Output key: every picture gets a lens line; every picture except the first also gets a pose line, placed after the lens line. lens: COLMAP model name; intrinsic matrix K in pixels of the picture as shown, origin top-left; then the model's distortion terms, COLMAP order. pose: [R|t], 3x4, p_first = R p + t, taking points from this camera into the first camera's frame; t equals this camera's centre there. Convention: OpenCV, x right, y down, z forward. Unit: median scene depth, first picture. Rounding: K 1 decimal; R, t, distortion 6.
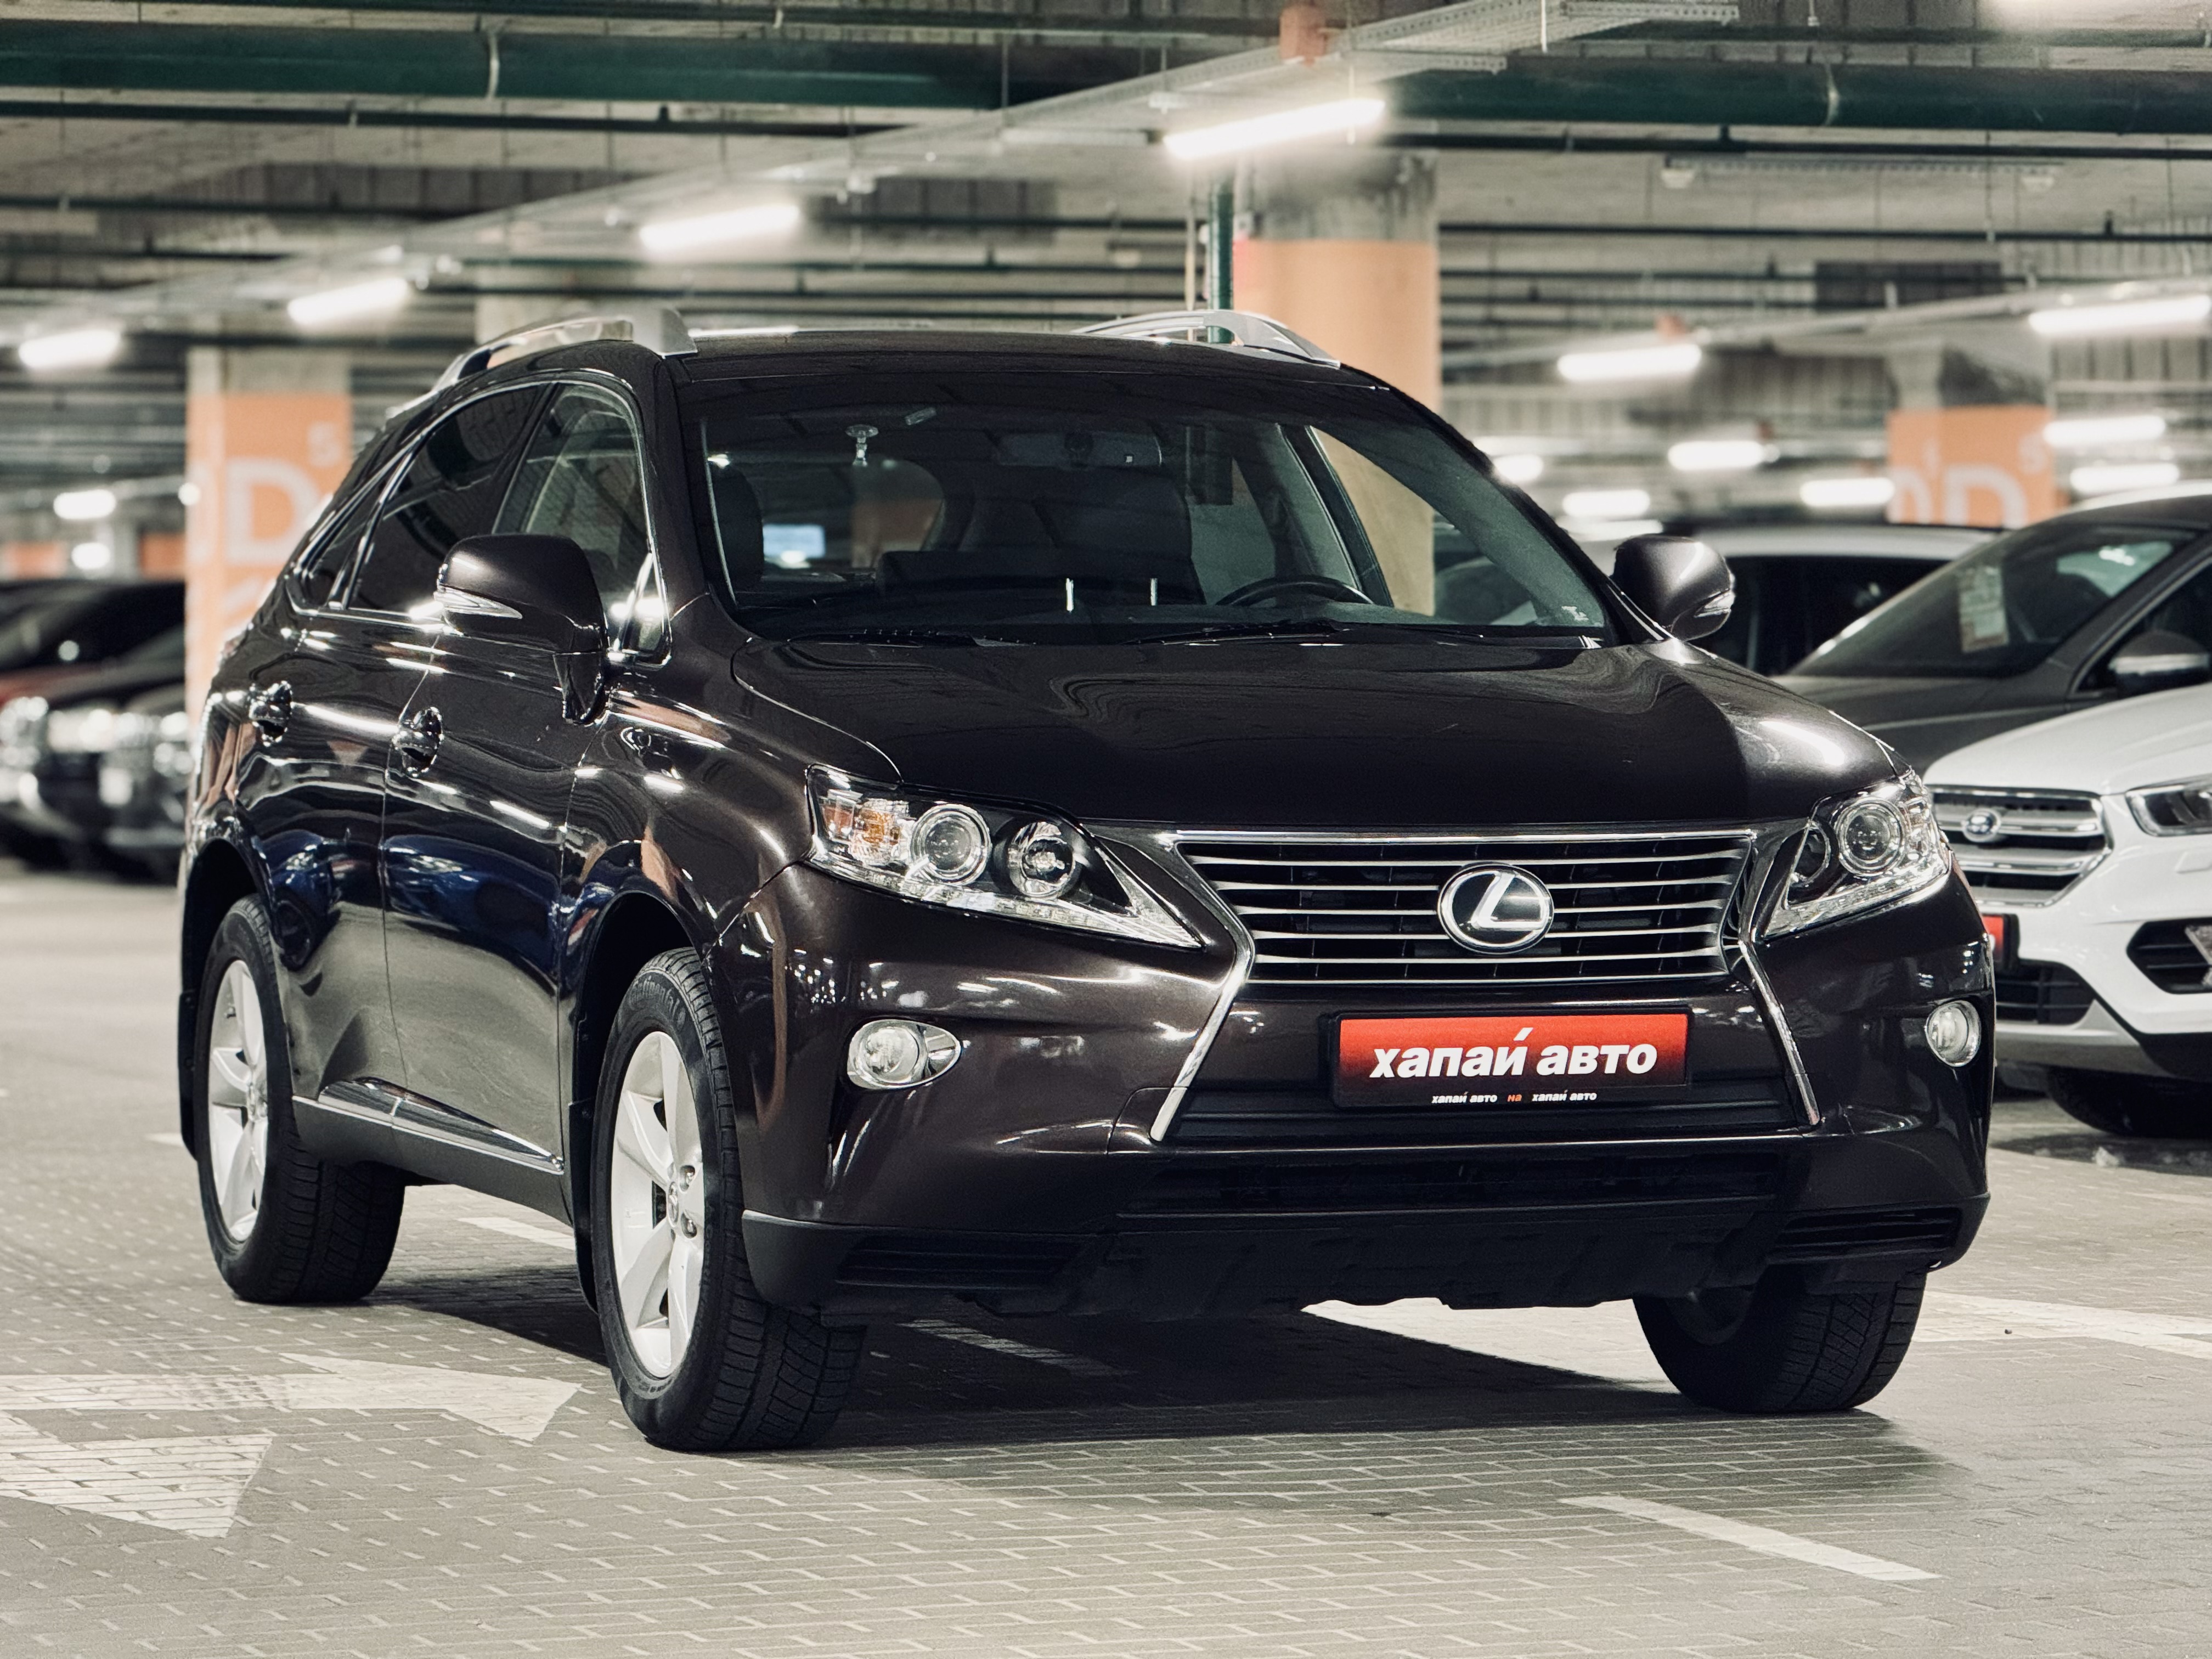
lens RADIAL K [[7870.8, 0, 1104.8], [0, 7870.8, 826.7], [0, 0, 1]] dist [0.019474, 0.000000]
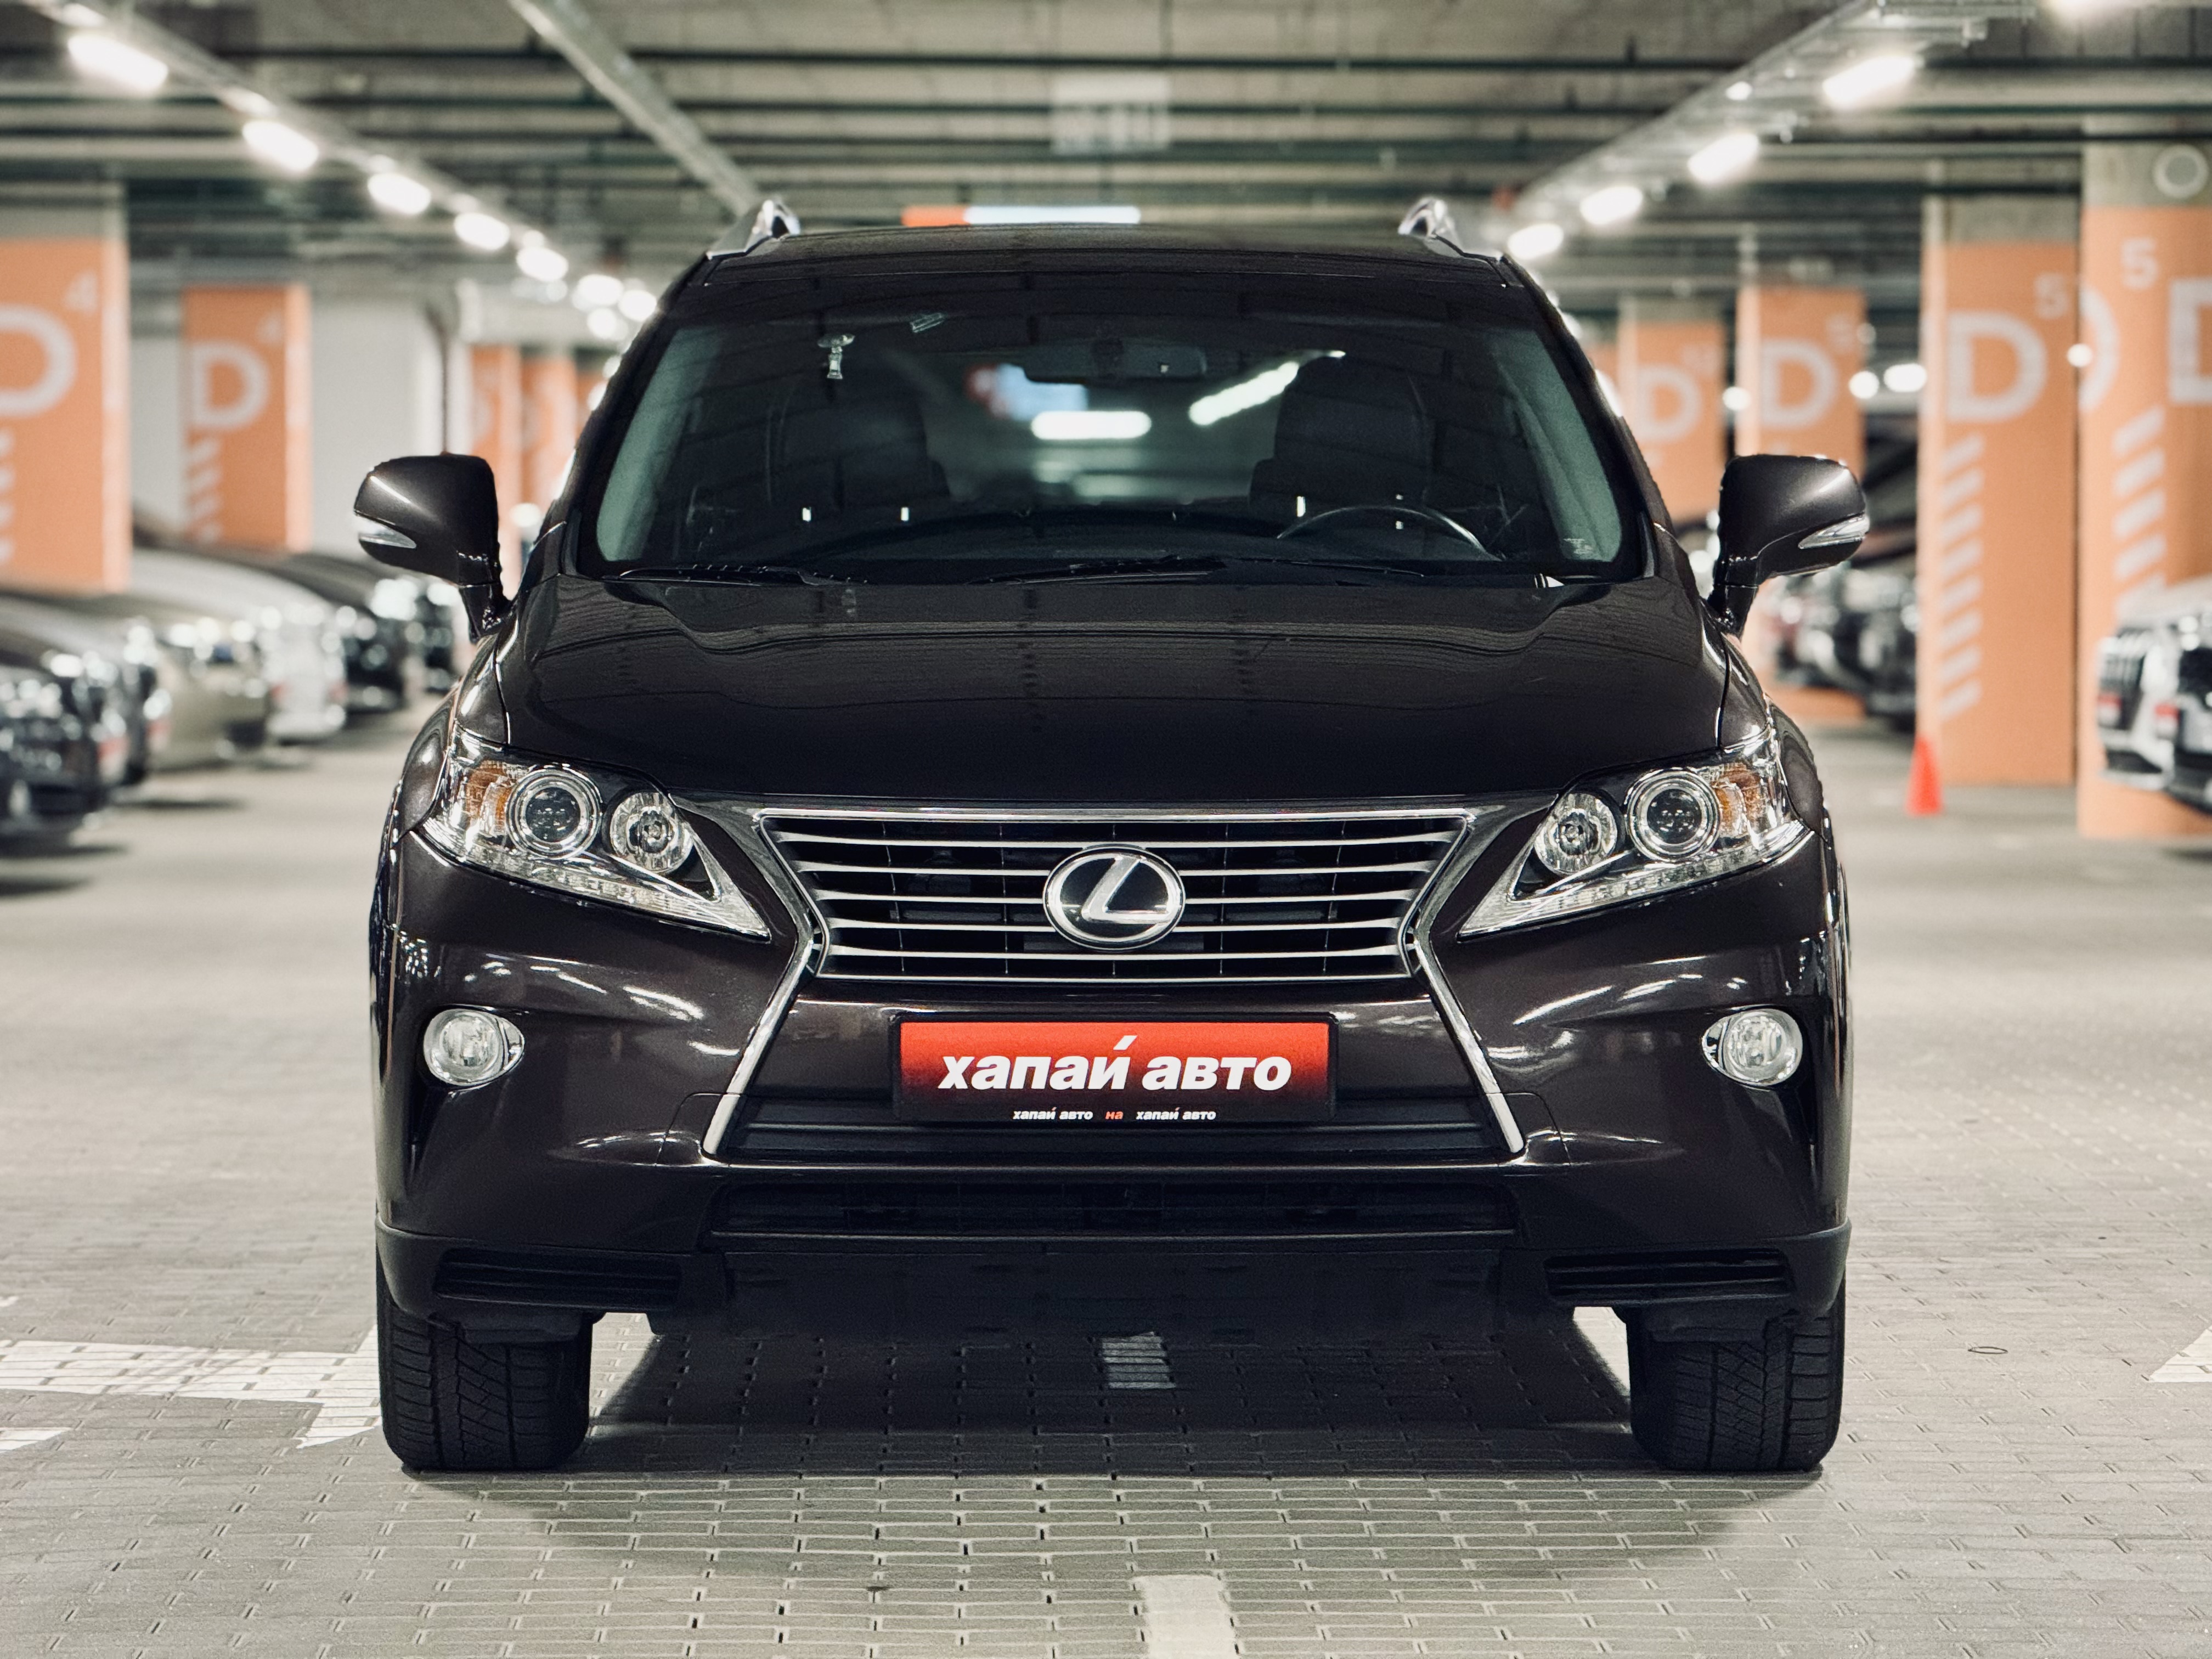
lens RADIAL K [[7870.8, 0, 1106.4], [0, 7870.8, 831.5], [0, 0, 1]] dist [0.019474, 0.000000]
pose [[0.944980, 0.016734, -0.326699, 0.335222], [-0.009226, 0.999657, 0.024519, -0.018432], [0.326997, -0.020156, 0.944810, 0.173795]]
